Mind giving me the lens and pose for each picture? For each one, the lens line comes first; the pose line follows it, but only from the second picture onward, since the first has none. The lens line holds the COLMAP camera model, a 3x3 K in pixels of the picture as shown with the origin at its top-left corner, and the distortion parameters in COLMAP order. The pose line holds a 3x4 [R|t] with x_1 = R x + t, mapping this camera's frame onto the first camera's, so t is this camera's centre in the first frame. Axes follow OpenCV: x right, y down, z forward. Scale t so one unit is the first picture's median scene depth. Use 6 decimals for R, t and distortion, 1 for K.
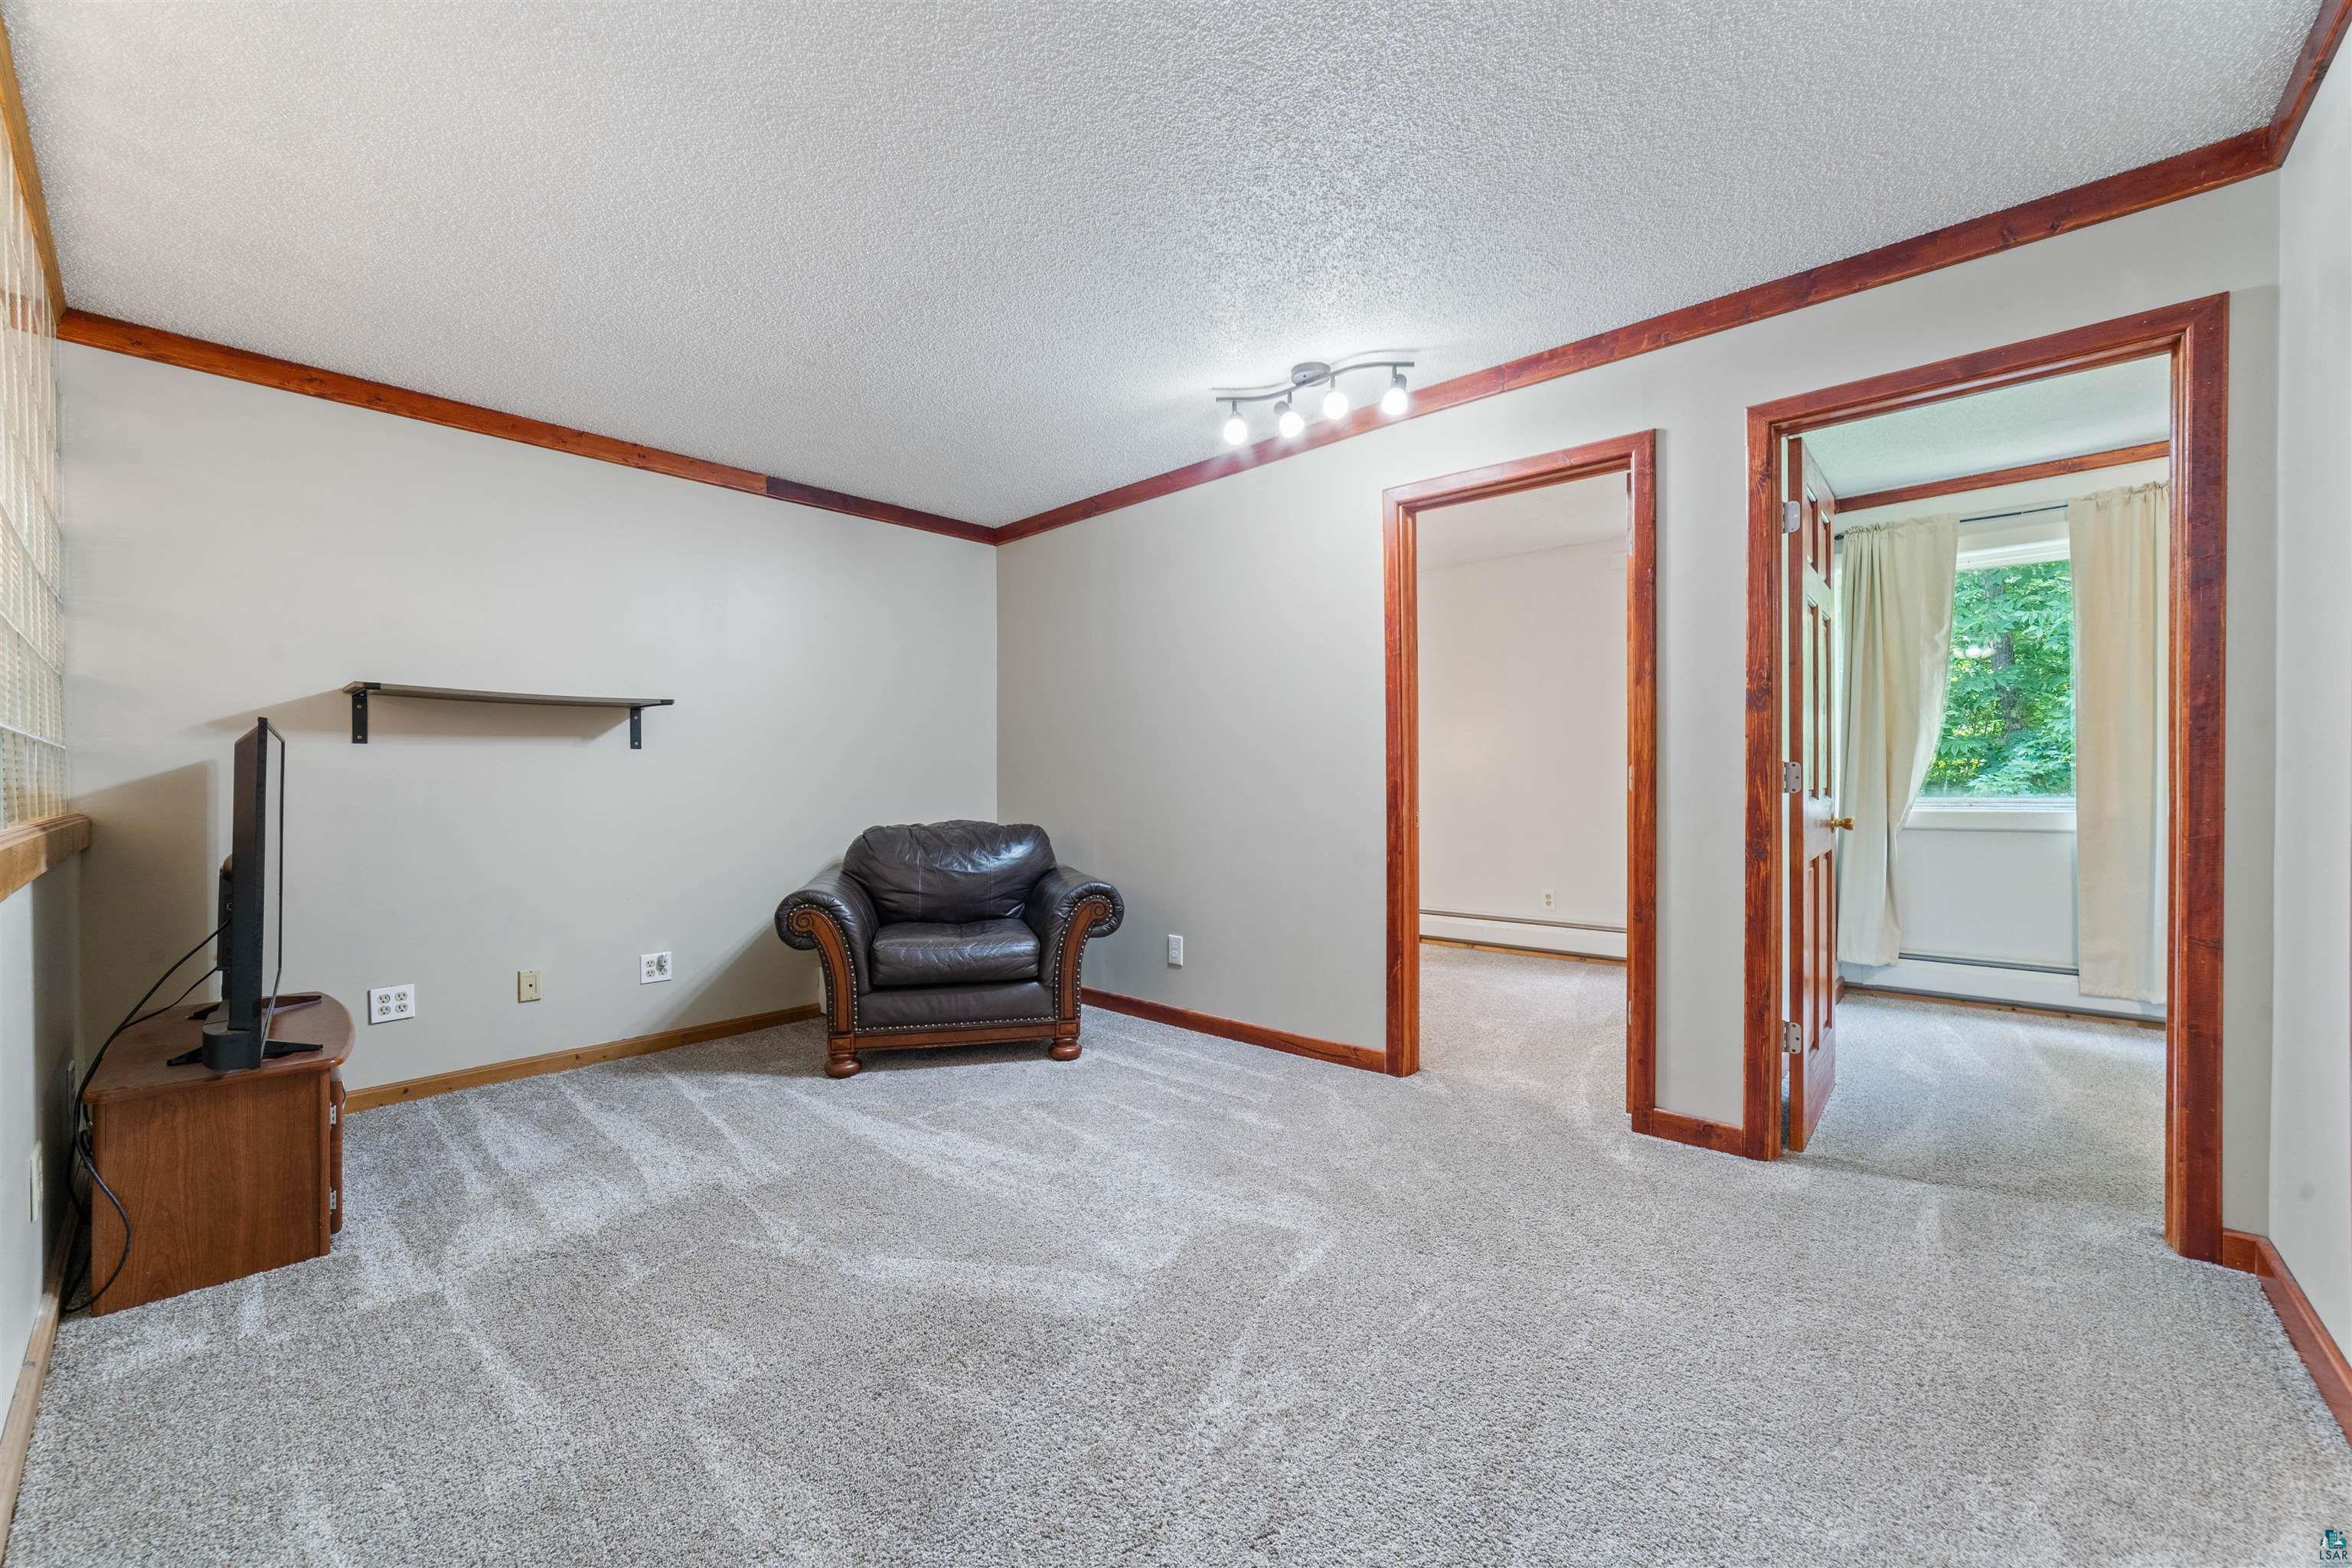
lens RADIAL K [[927.5, 0, 1170.1], [0, 927.5, 785.8], [0, 0, 1]] dist [-0.001848, 0.000312]
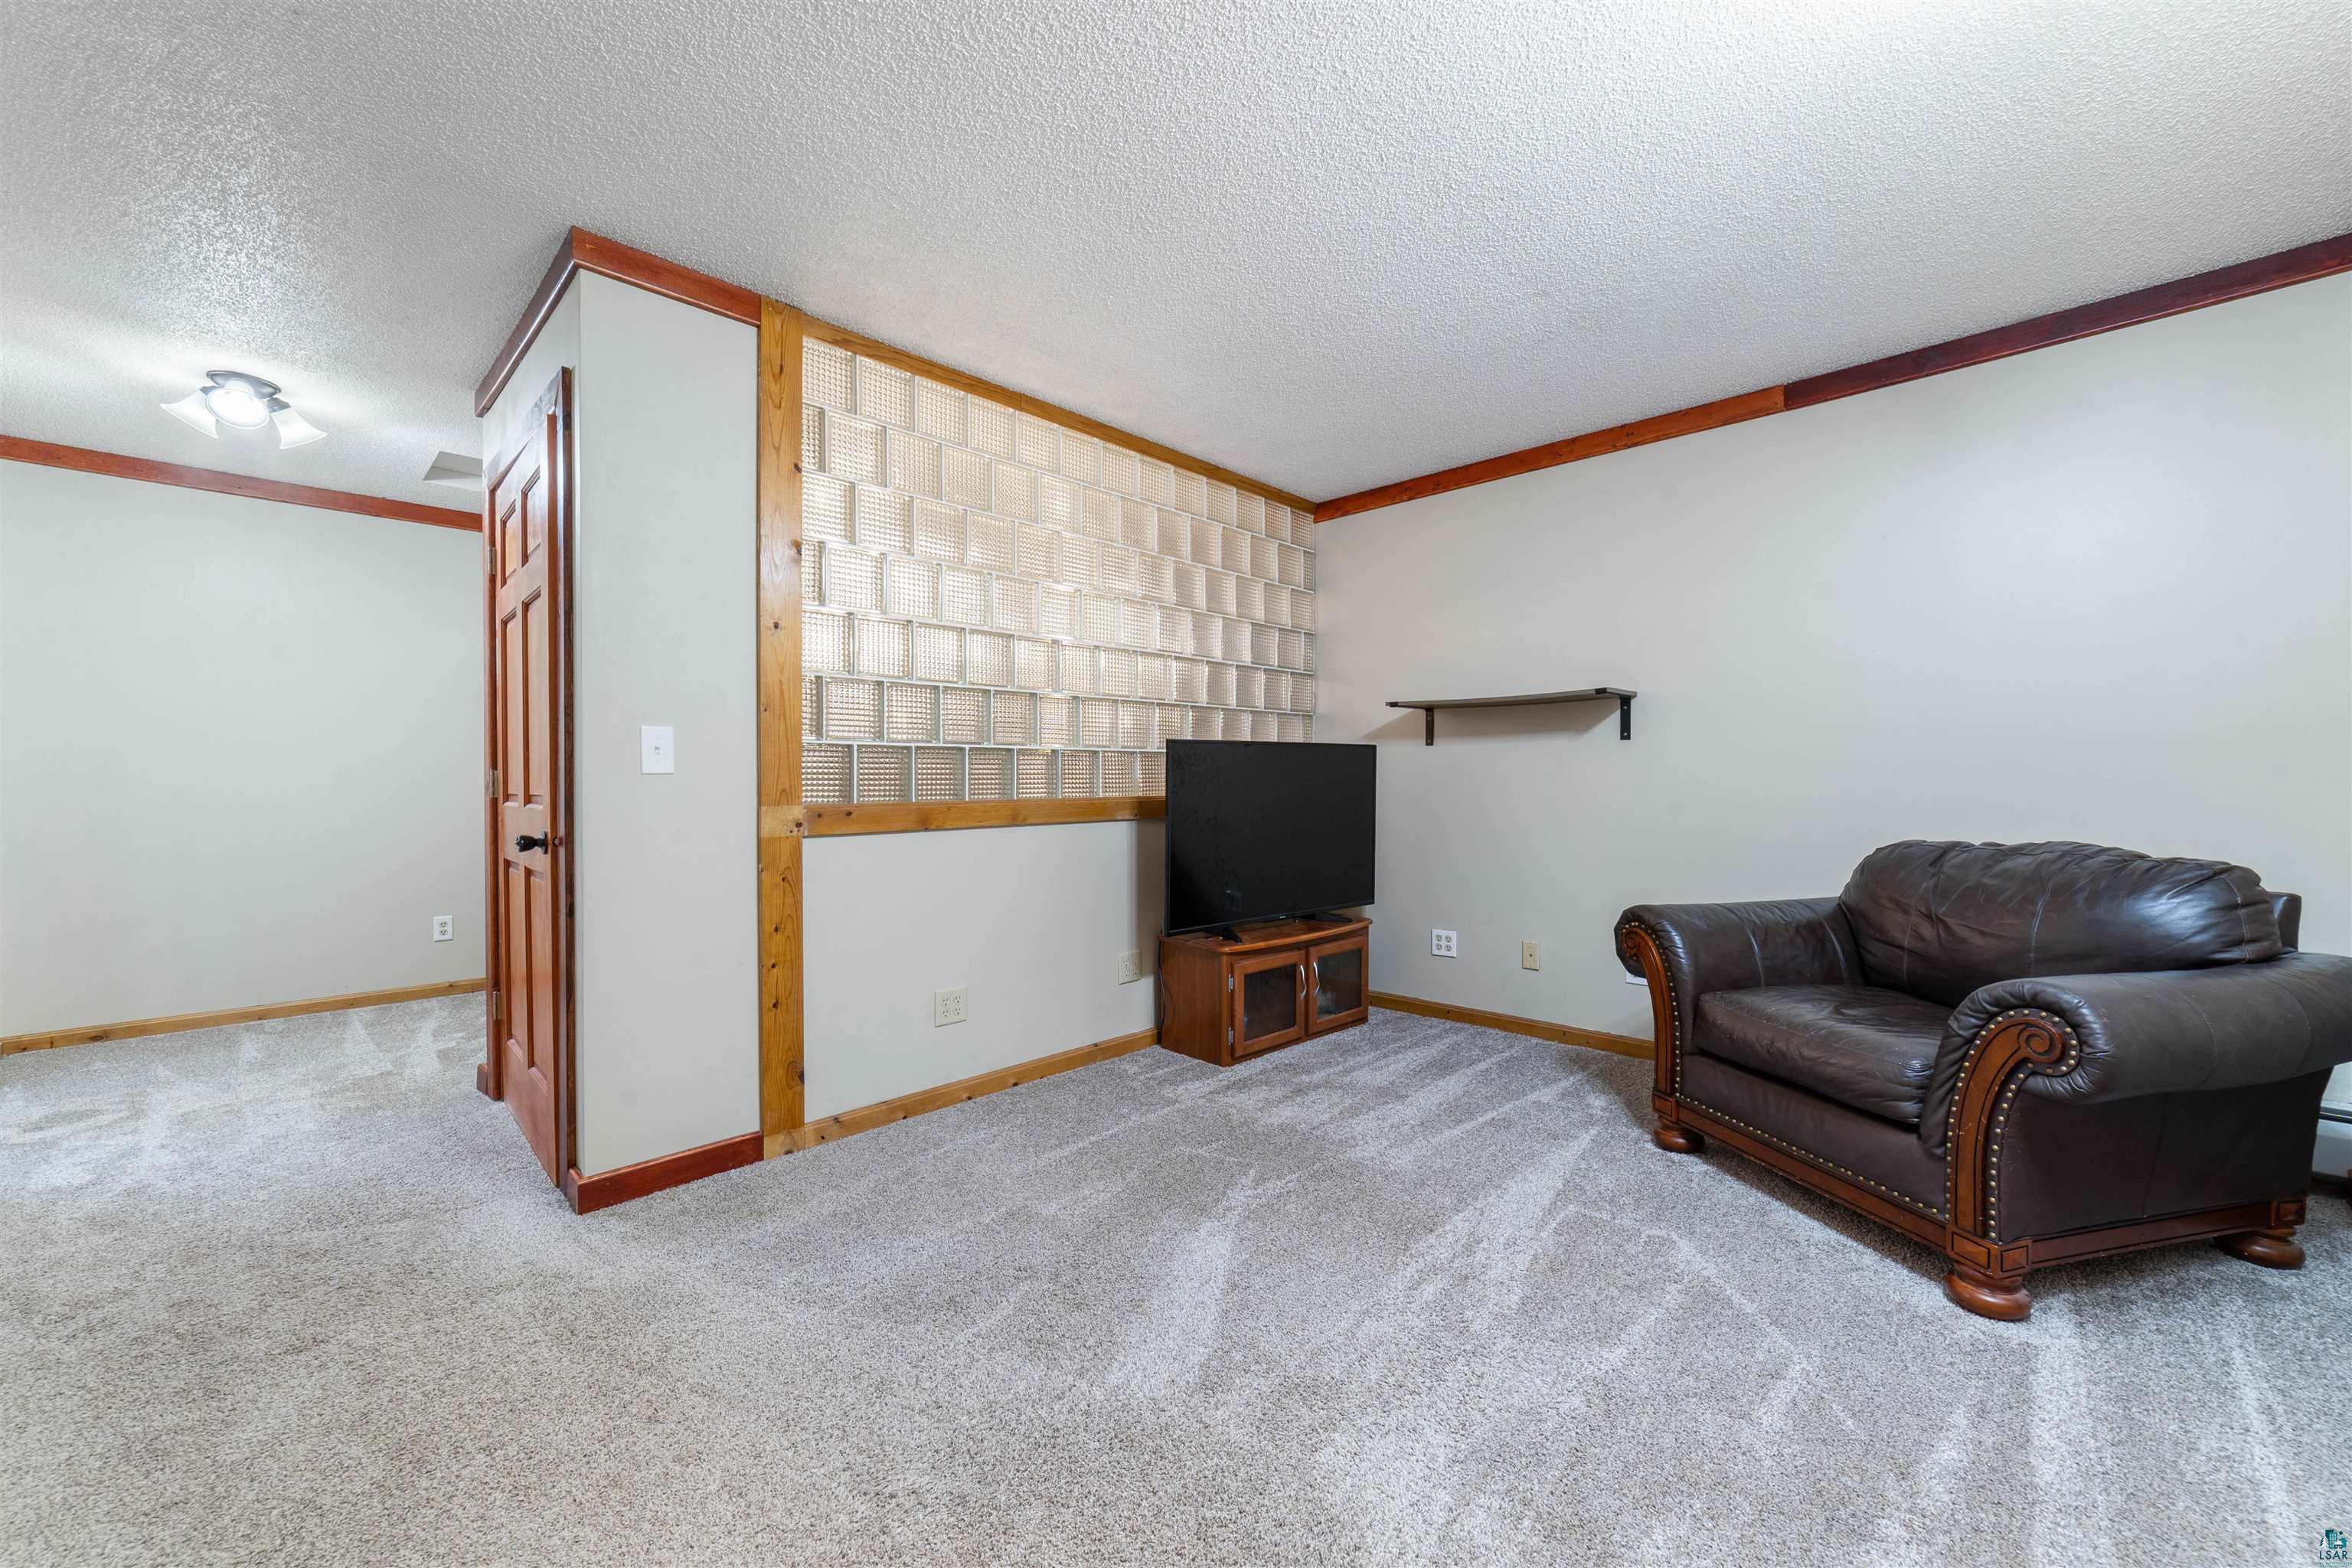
lens RADIAL K [[927.5, 0, 1169.6], [0, 927.5, 785.4], [0, 0, 1]] dist [-0.001848, 0.000312]
pose [[-0.029092, 0.015603, -0.999455, 0.480217], [0.002136, 0.999877, 0.015548, -0.009839], [0.999574, -0.001683, -0.029122, 0.646939]]
